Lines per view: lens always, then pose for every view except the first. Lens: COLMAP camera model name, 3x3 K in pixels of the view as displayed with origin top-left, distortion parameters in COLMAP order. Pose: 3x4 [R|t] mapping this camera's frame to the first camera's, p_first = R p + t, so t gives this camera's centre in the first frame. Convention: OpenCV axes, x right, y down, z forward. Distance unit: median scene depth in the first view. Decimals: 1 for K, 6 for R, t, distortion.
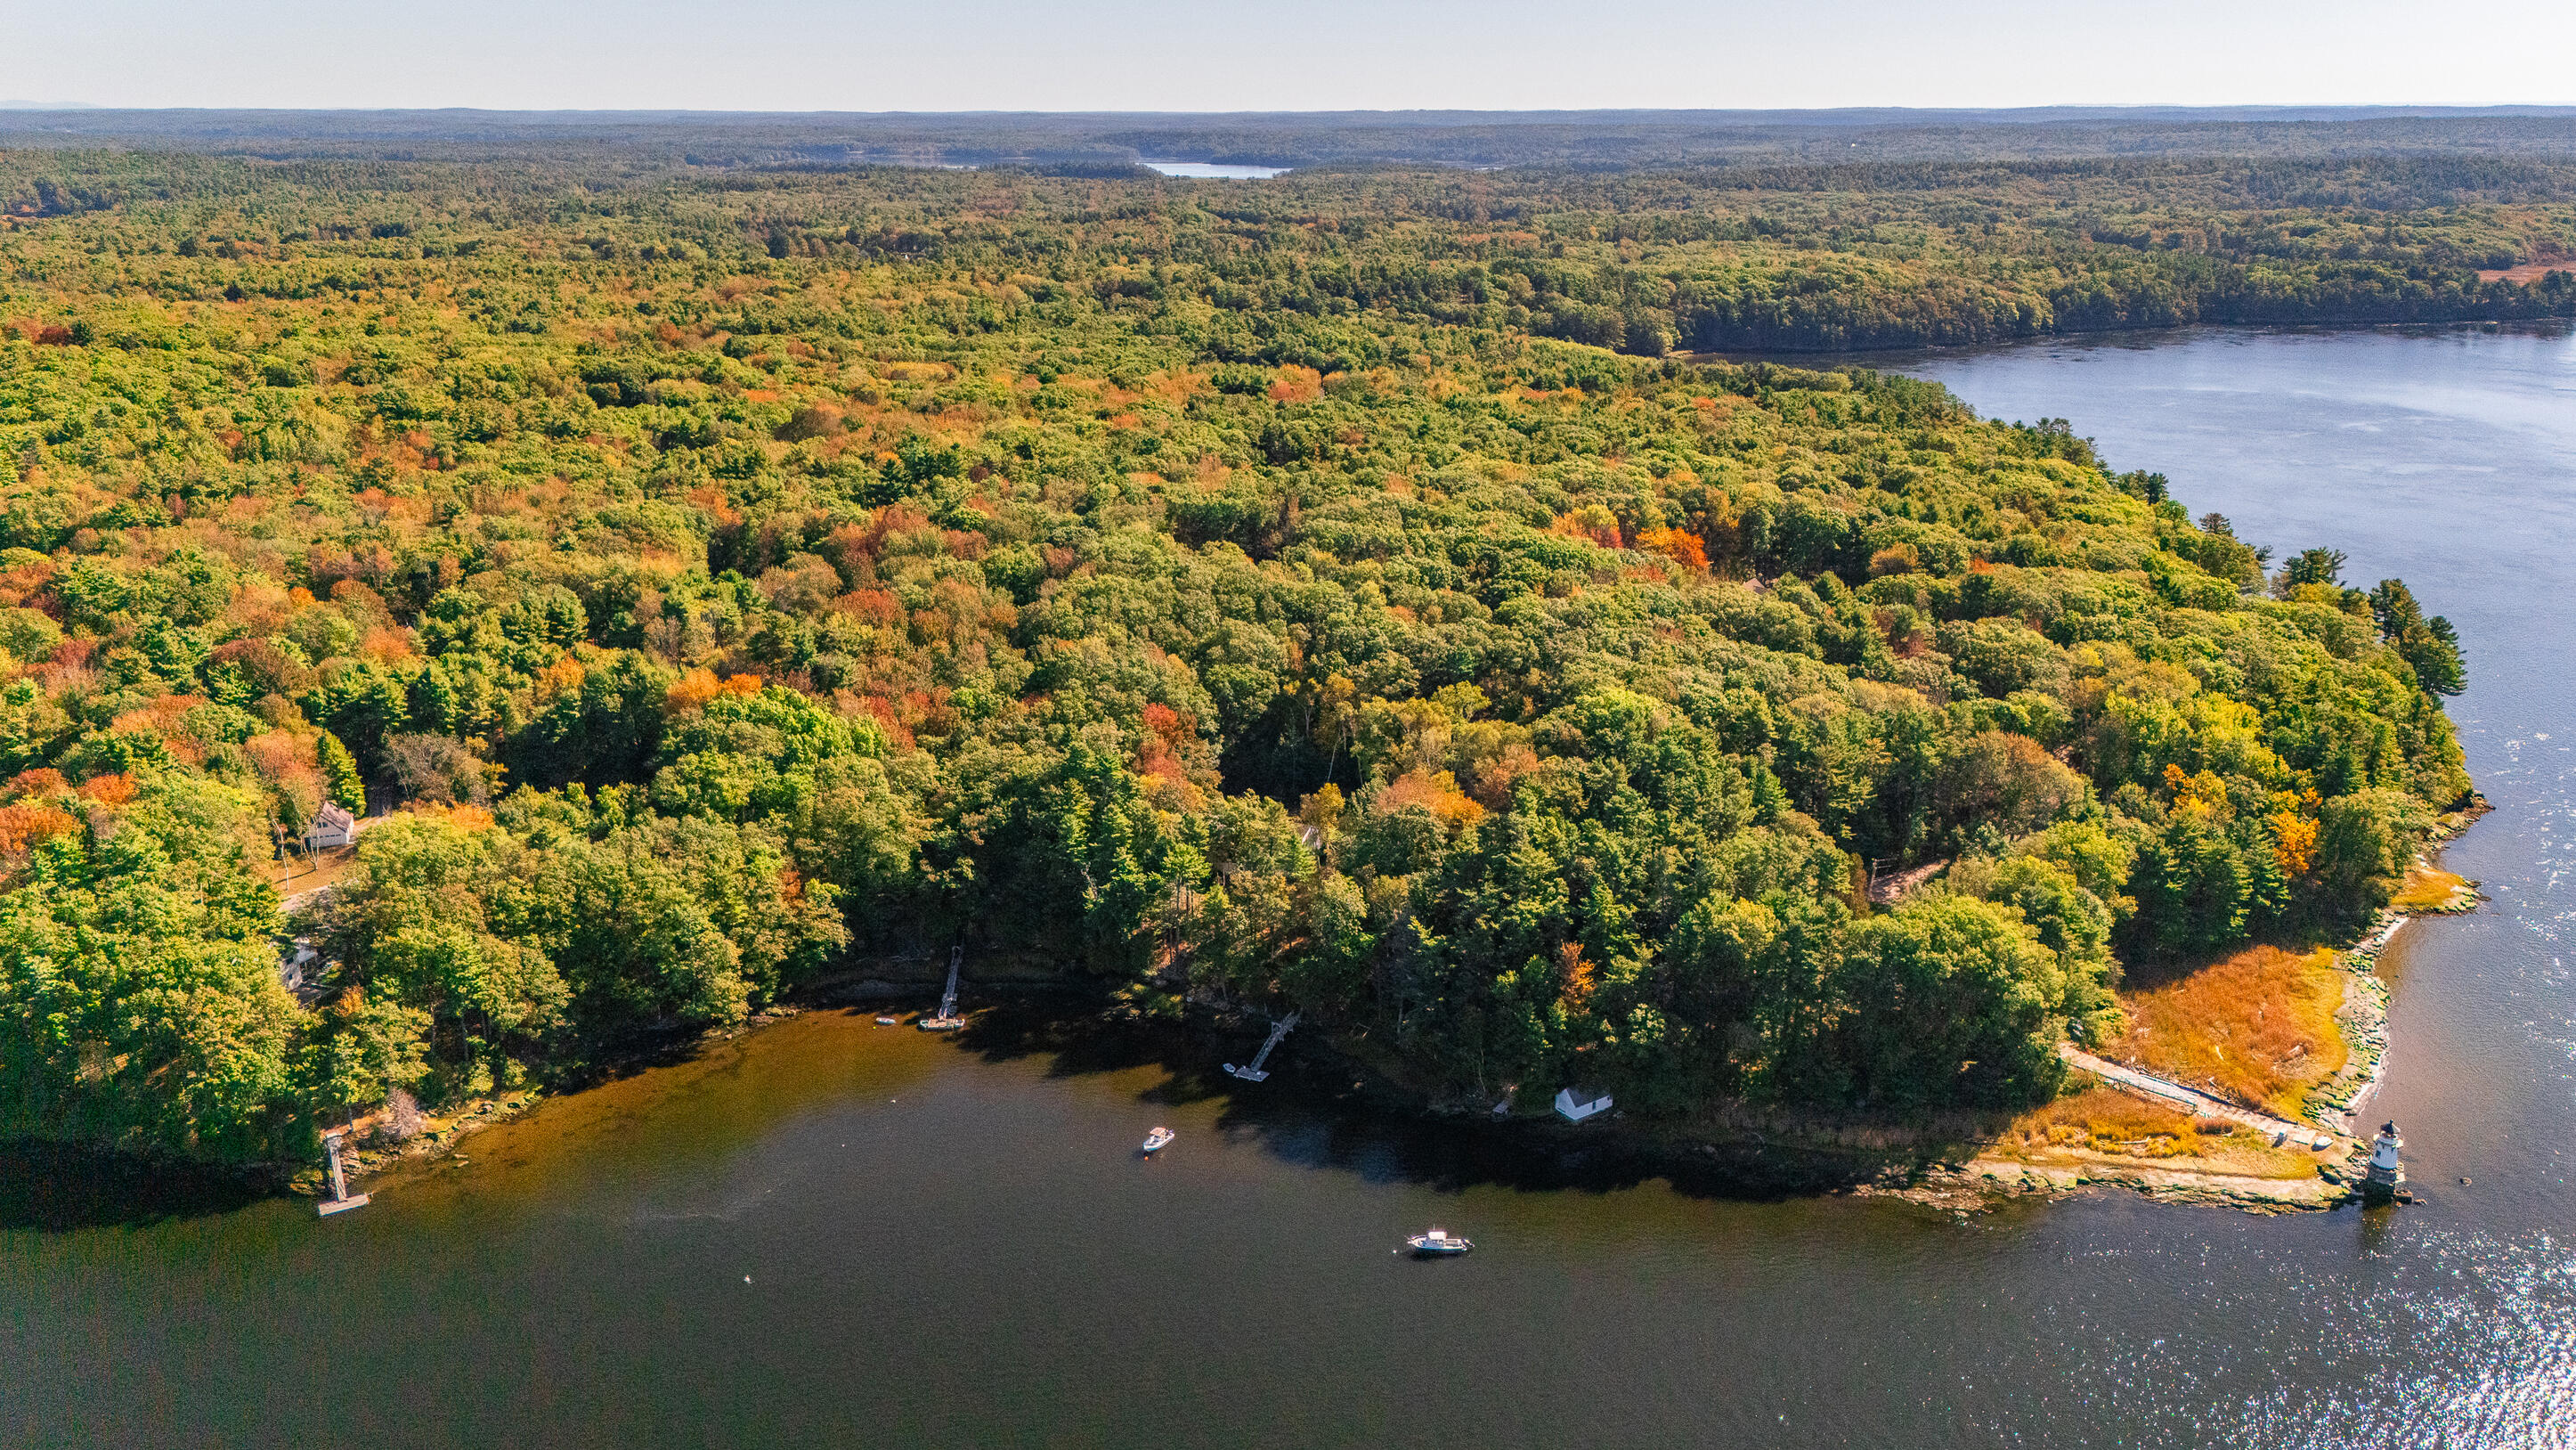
lens RADIAL K [[1915.7, 0, 1274.4], [0, 1915.7, 726.1], [0, 0, 1]] dist [0.083052, -0.087246]
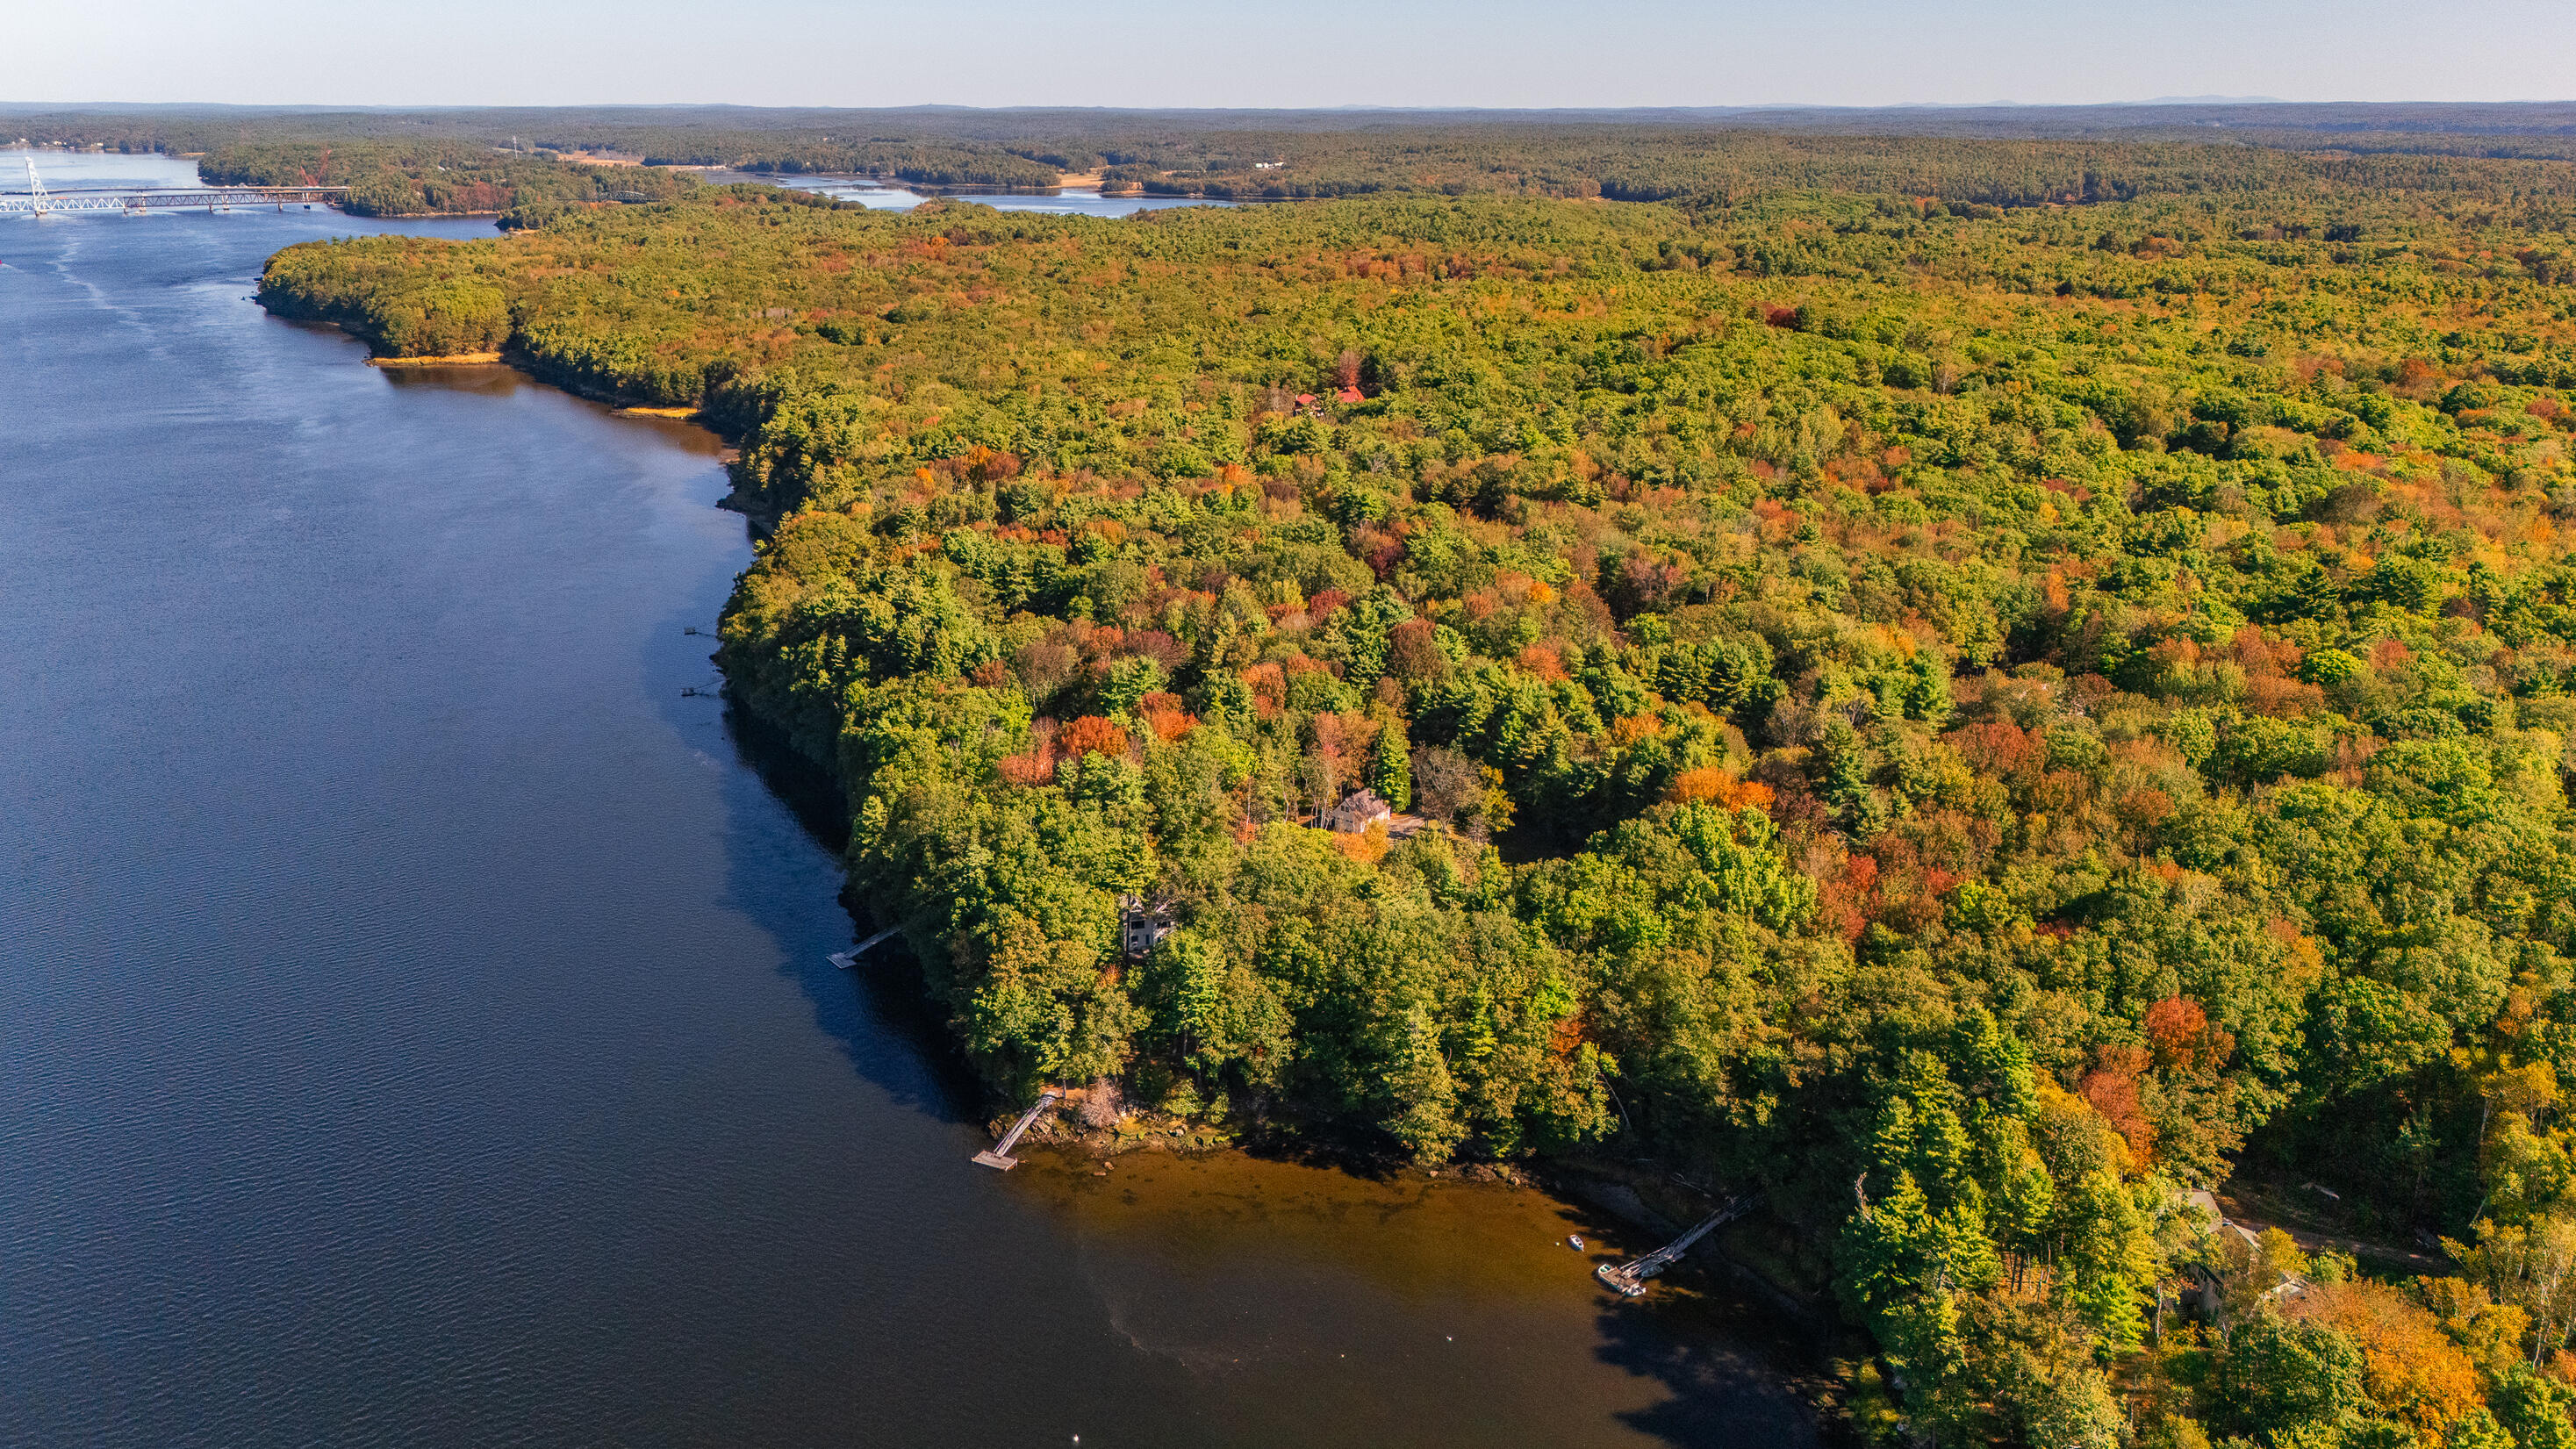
lens RADIAL K [[1915.4, 0, 1274.4], [0, 1915.4, 725.6], [0, 0, 1]] dist [0.083052, -0.087246]
pose [[0.572299, 0.255600, -0.779193, 0.292920], [-0.253736, 0.958749, 0.128136, -0.122873], [0.779802, 0.124378, 0.613546, 0.374048]]
